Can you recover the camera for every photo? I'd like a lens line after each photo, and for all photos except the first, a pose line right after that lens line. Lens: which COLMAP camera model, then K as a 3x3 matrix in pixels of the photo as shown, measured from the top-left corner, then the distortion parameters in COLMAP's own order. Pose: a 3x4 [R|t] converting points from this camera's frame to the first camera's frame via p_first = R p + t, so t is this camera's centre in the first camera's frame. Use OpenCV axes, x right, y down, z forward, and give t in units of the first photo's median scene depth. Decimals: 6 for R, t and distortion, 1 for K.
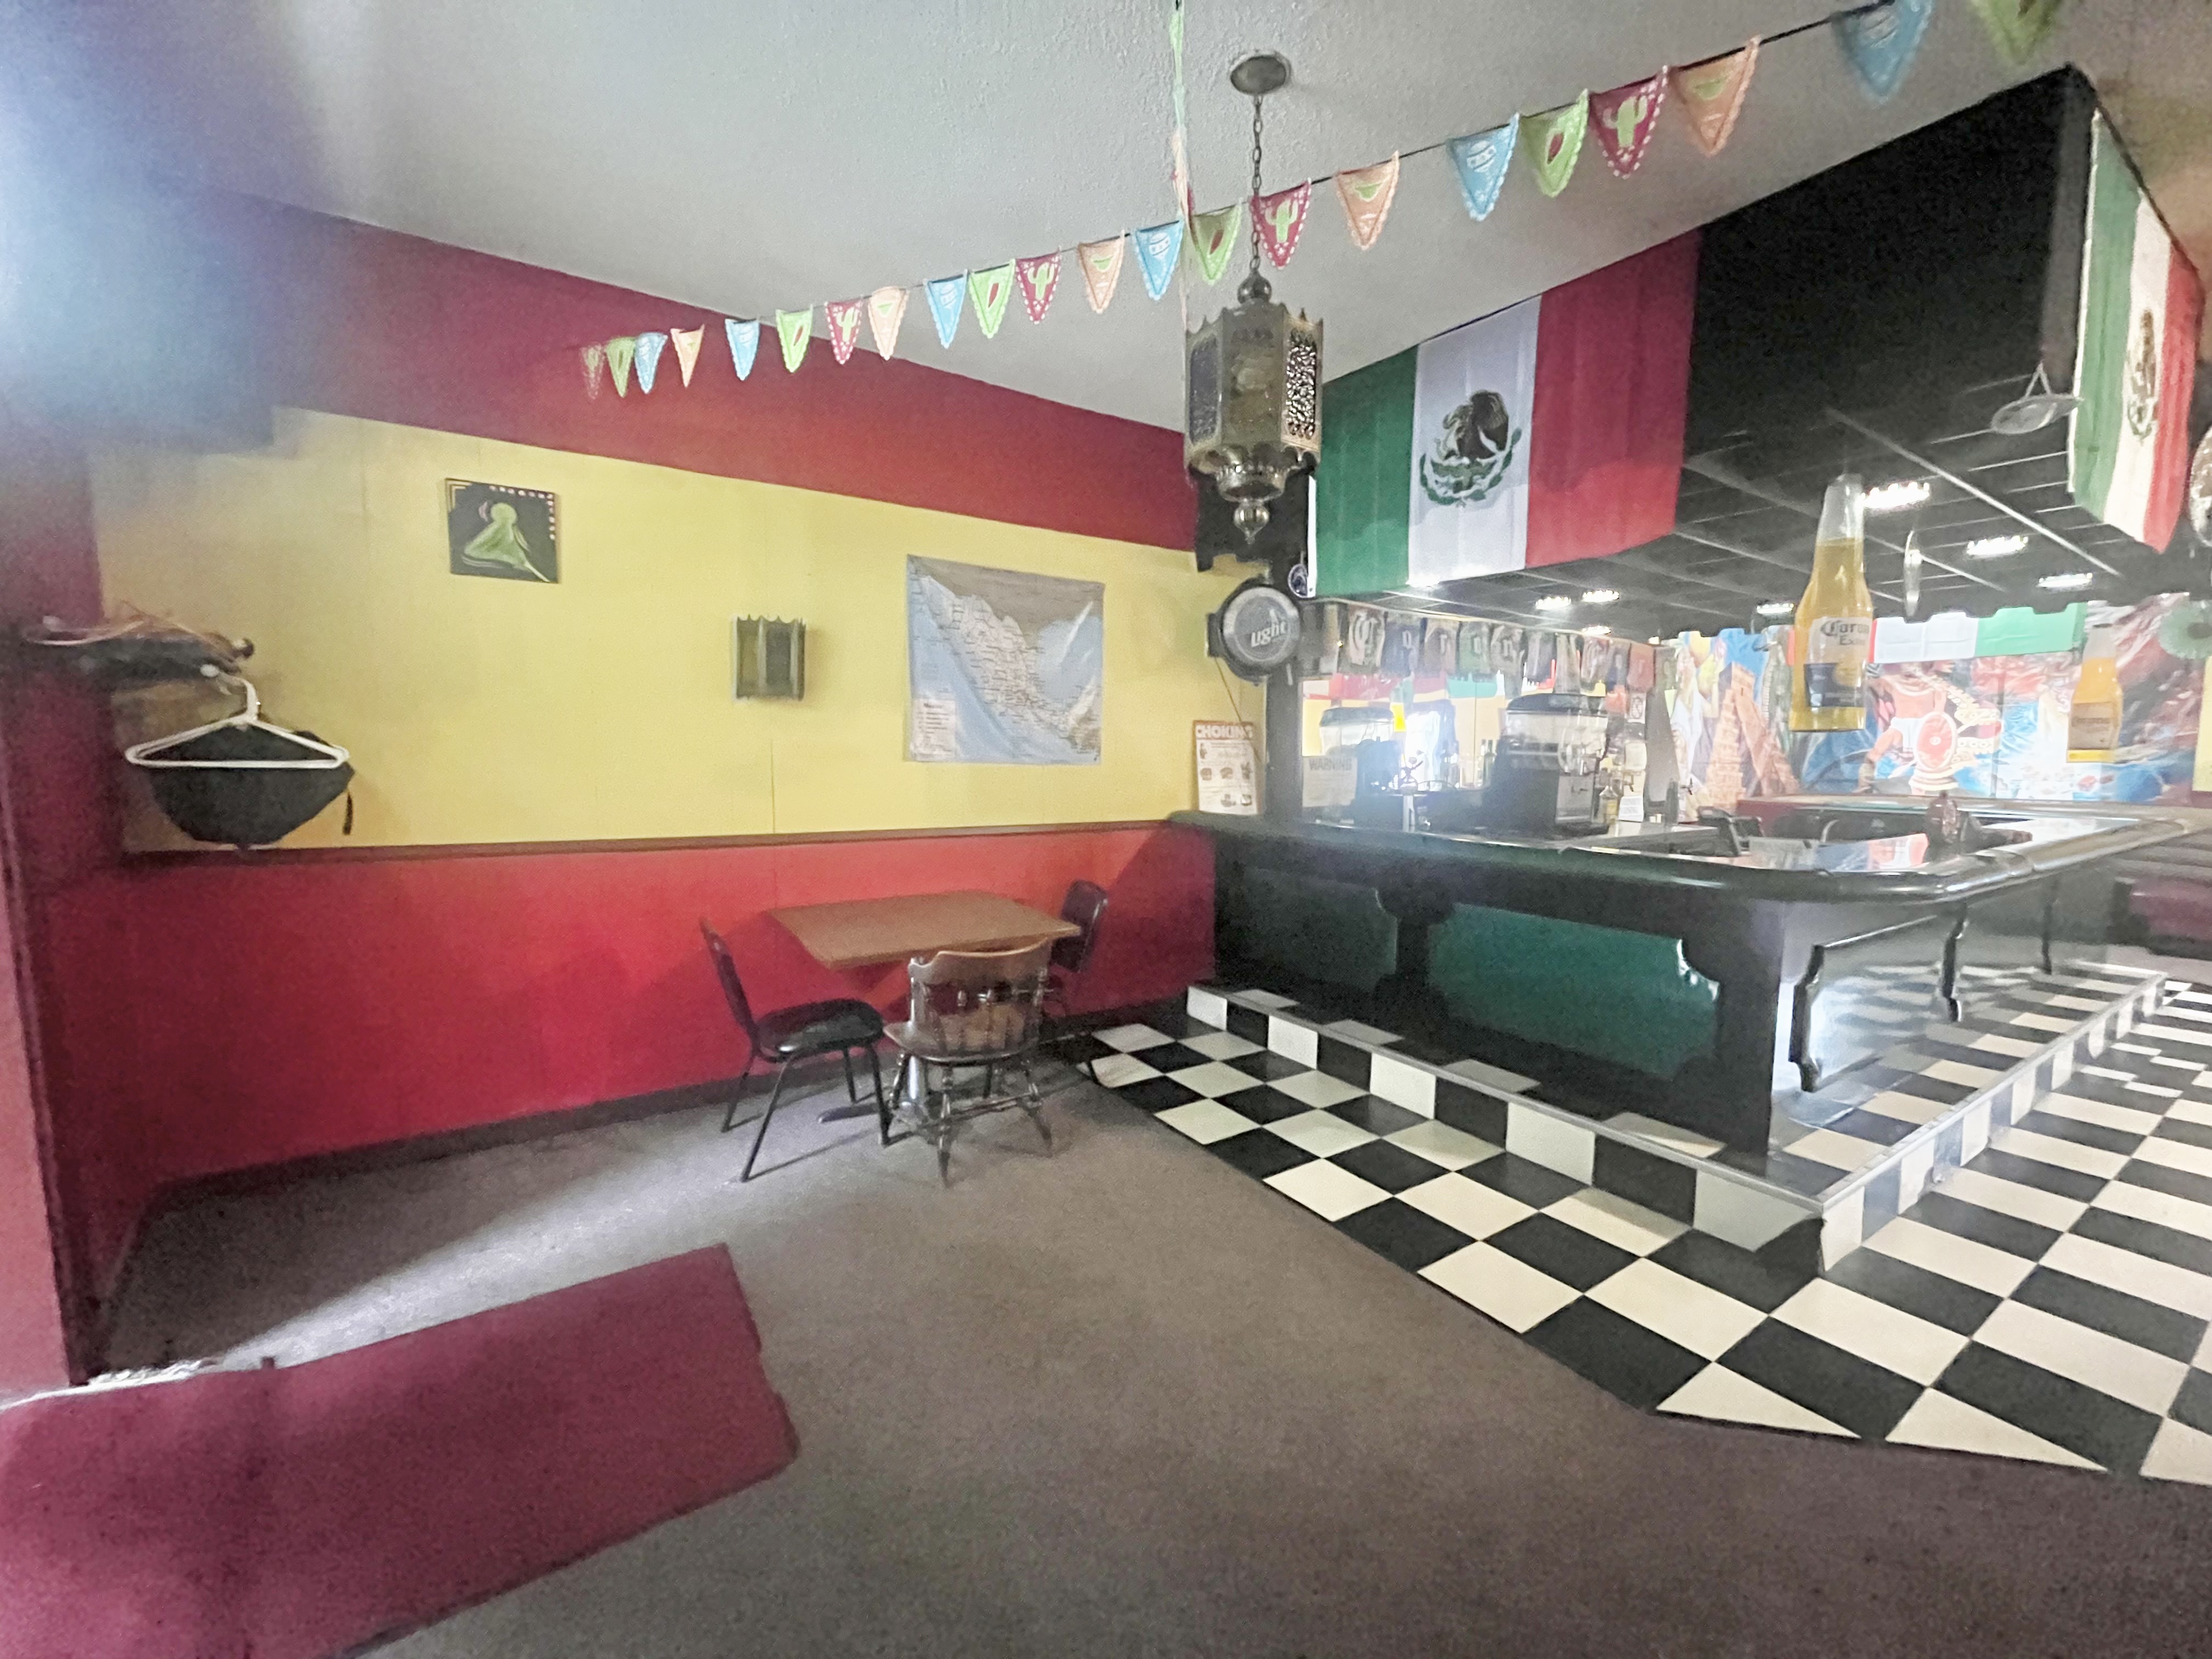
lens RADIAL K [[892.0, 0, 1095.0], [0, 892.0, 826.2], [0, 0, 1]] dist [-0.000410, -0.000534]
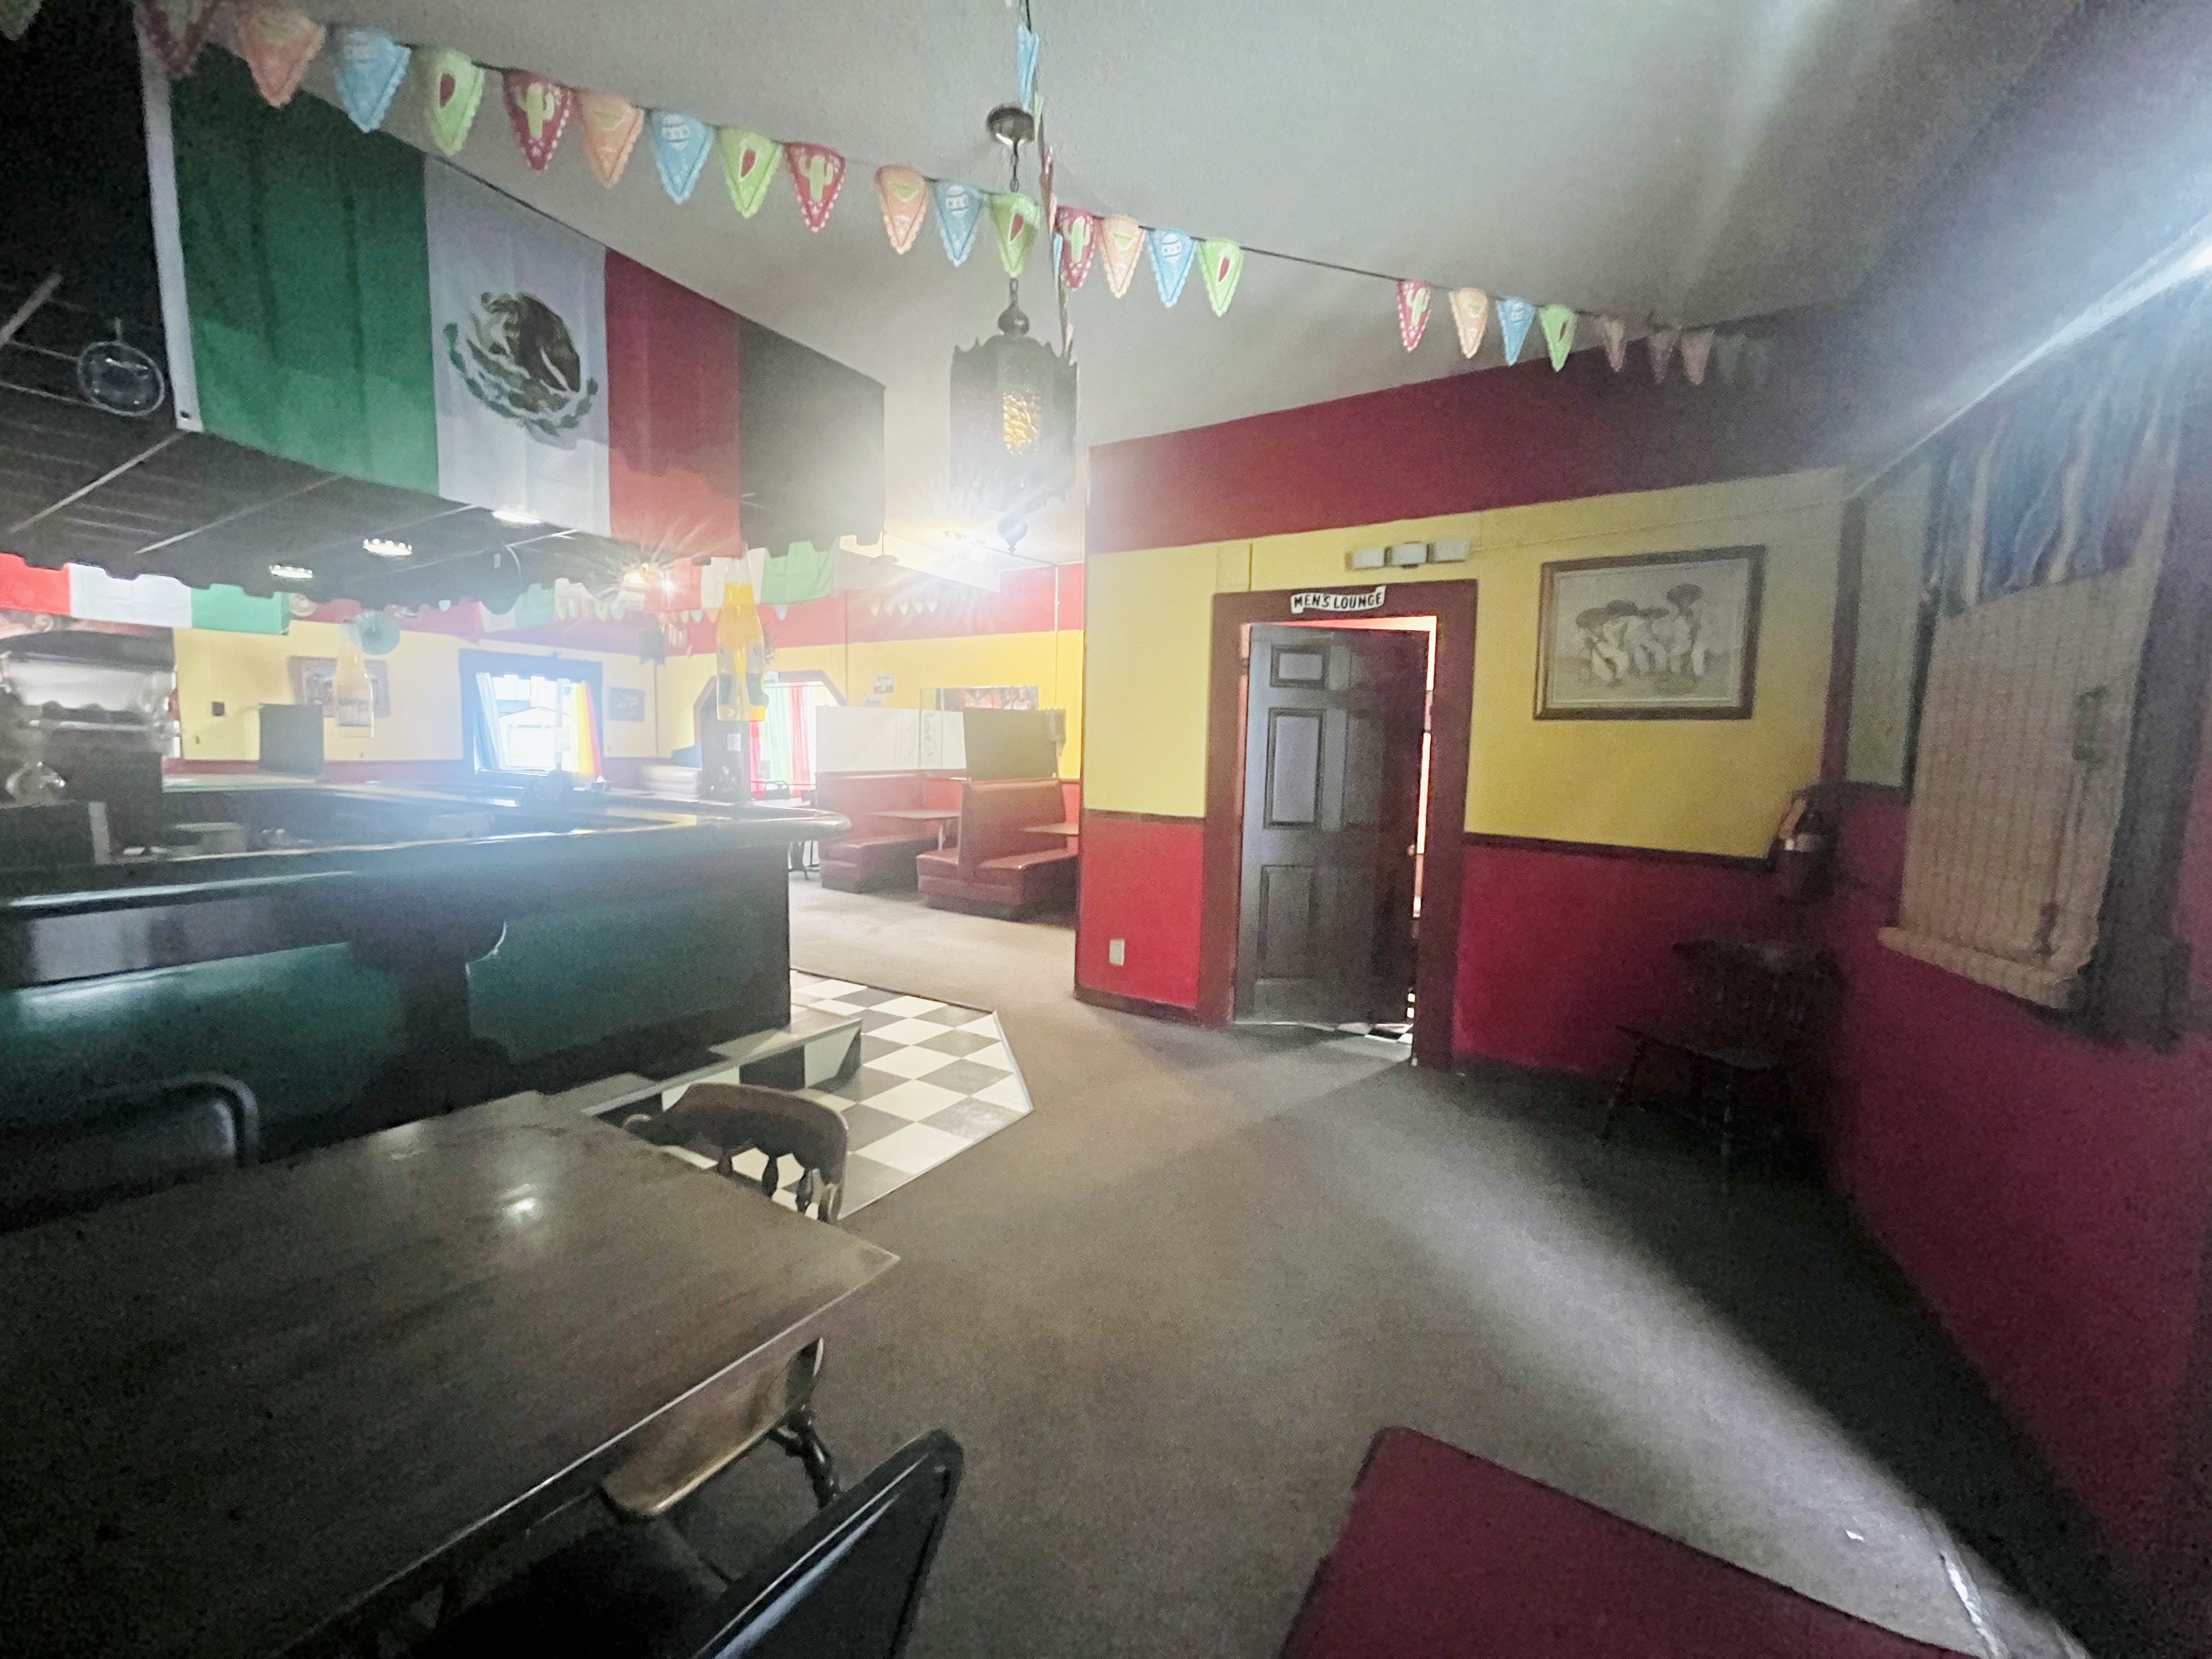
lens RADIAL K [[892.0, 0, 1097.8], [0, 892.0, 833.2], [0, 0, 1]] dist [-0.000410, -0.000534]
pose [[-0.412751, -0.099812, 0.905359, -0.559093], [0.054059, 0.989541, 0.133738, -0.073143], [-0.909238, 0.104143, -0.403038, 0.868105]]
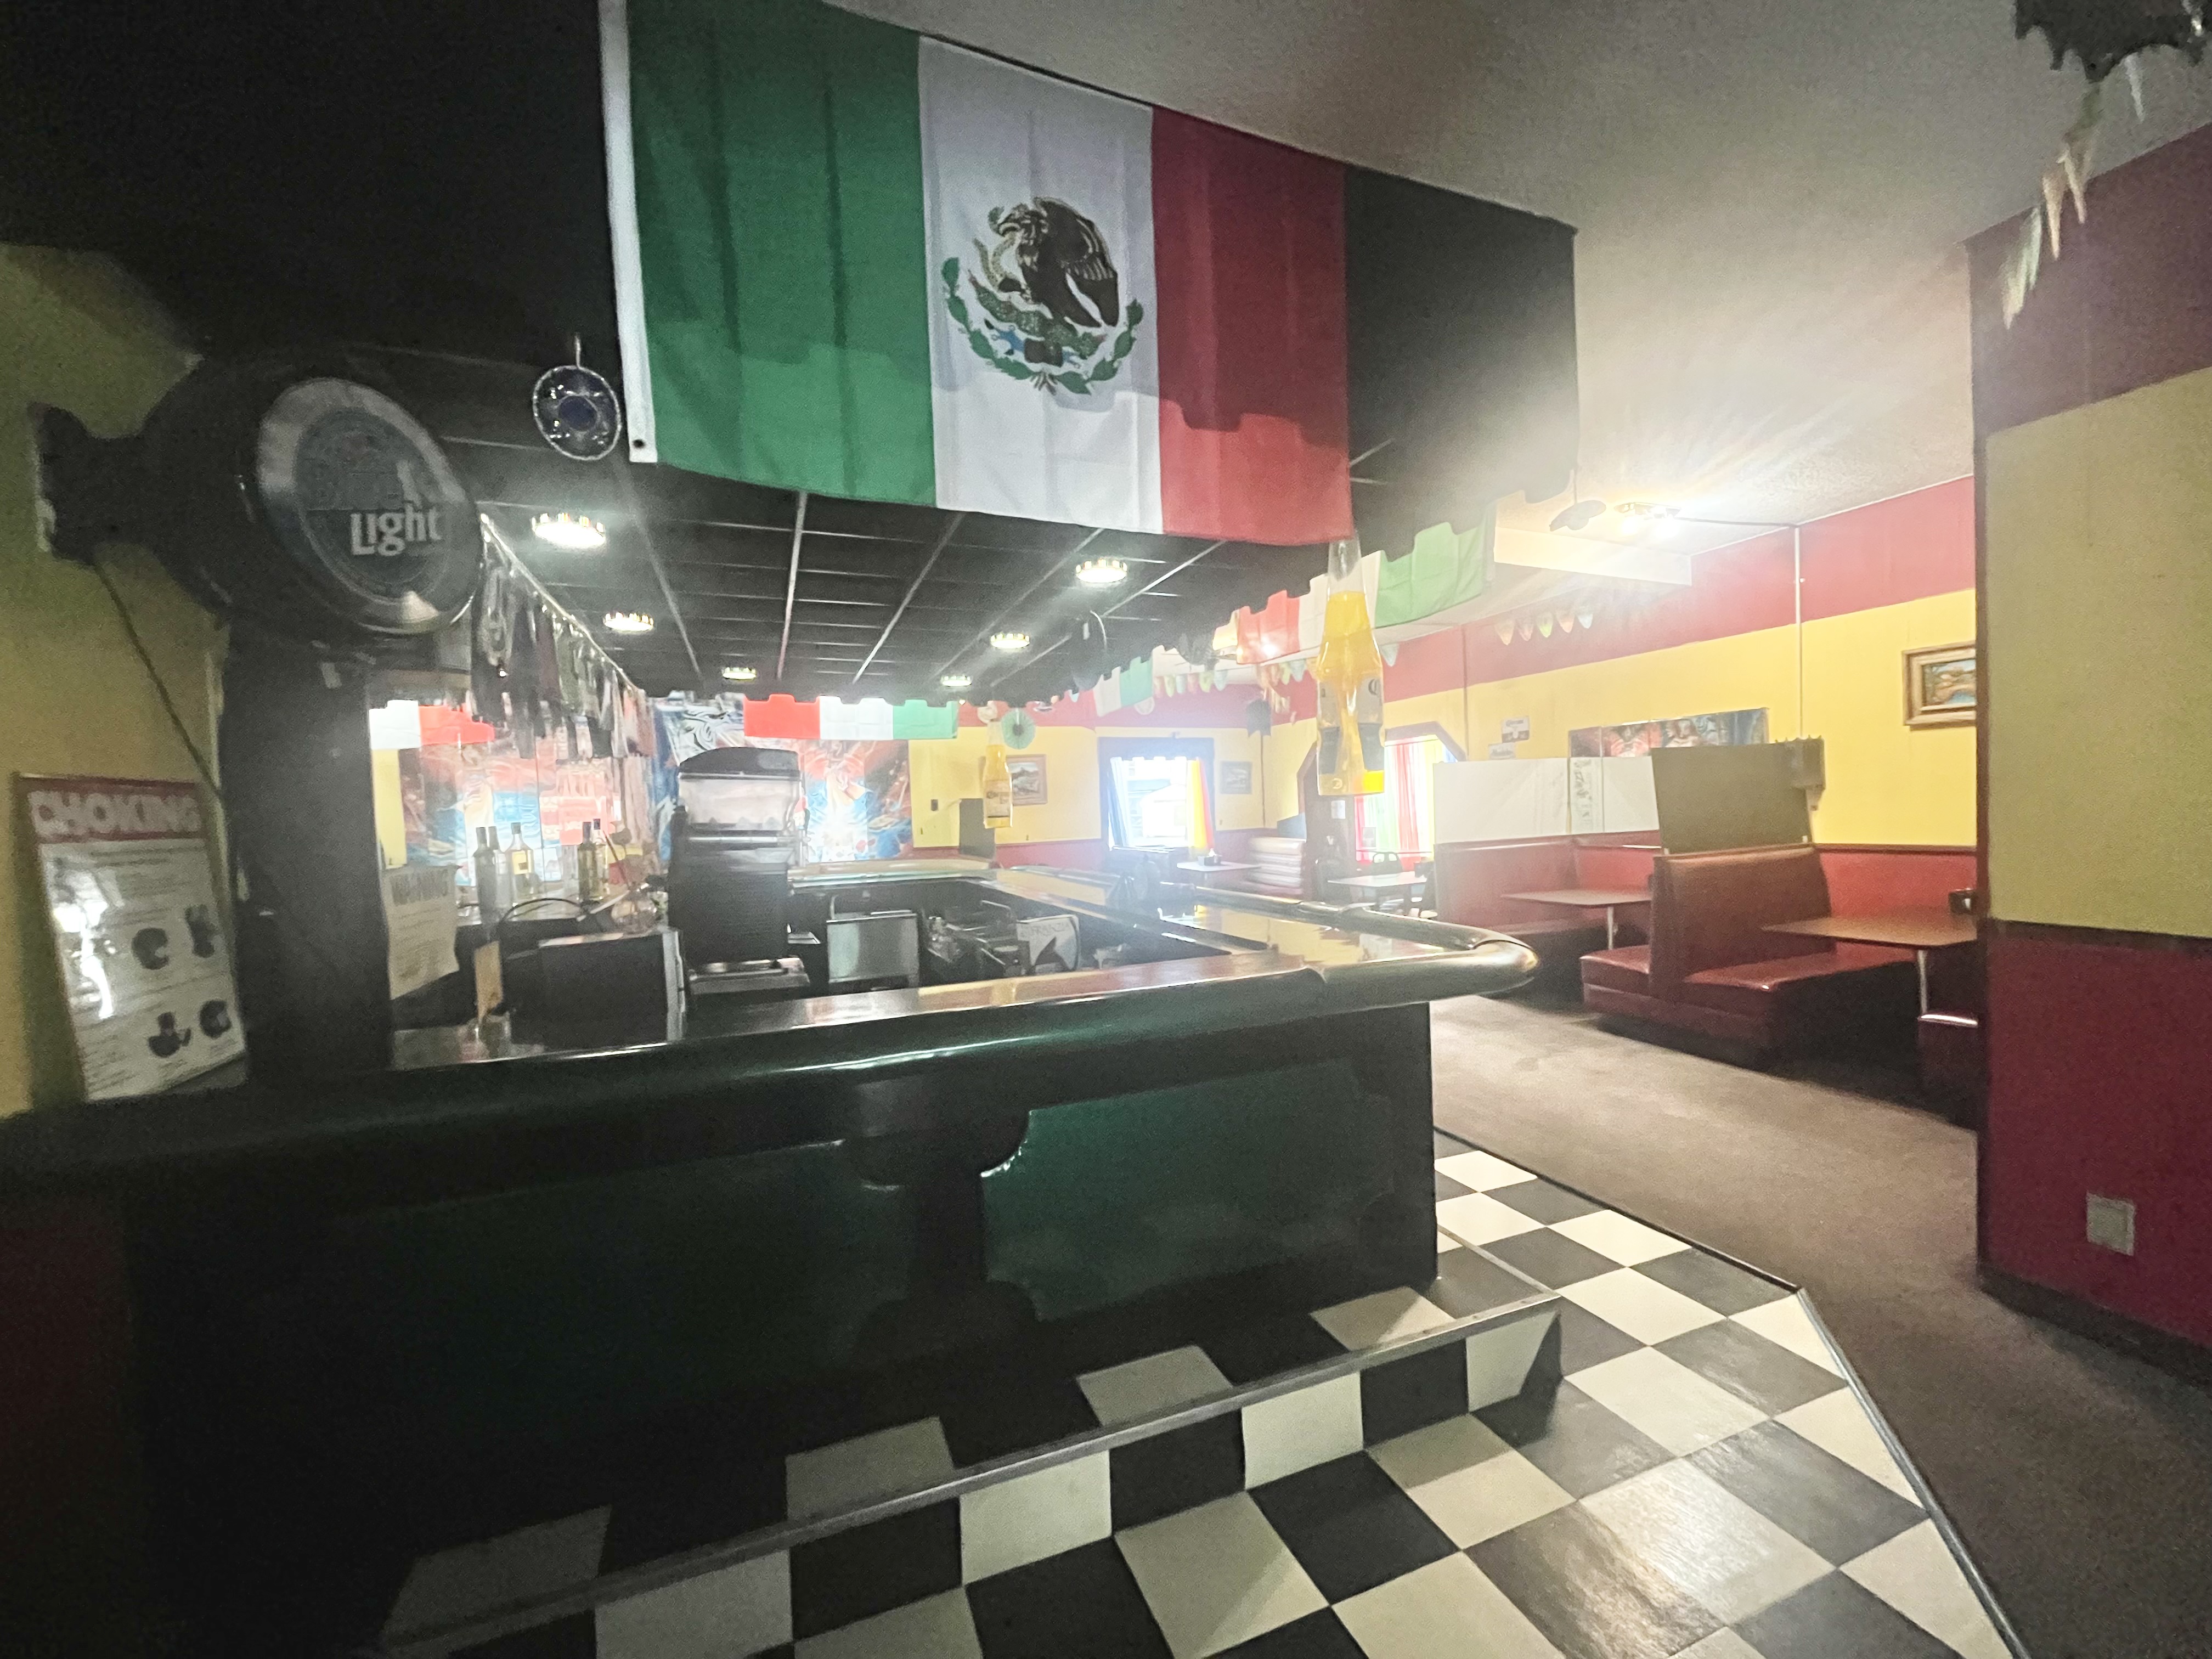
lens RADIAL K [[892.0, 0, 1117.6], [0, 892.0, 829.1], [0, 0, 1]] dist [-0.000410, -0.000534]
pose [[0.198878, -0.032776, 0.979476, -0.122129], [0.119140, 0.992836, 0.009033, -0.088622], [-0.972755, 0.114898, 0.201359, 0.854183]]
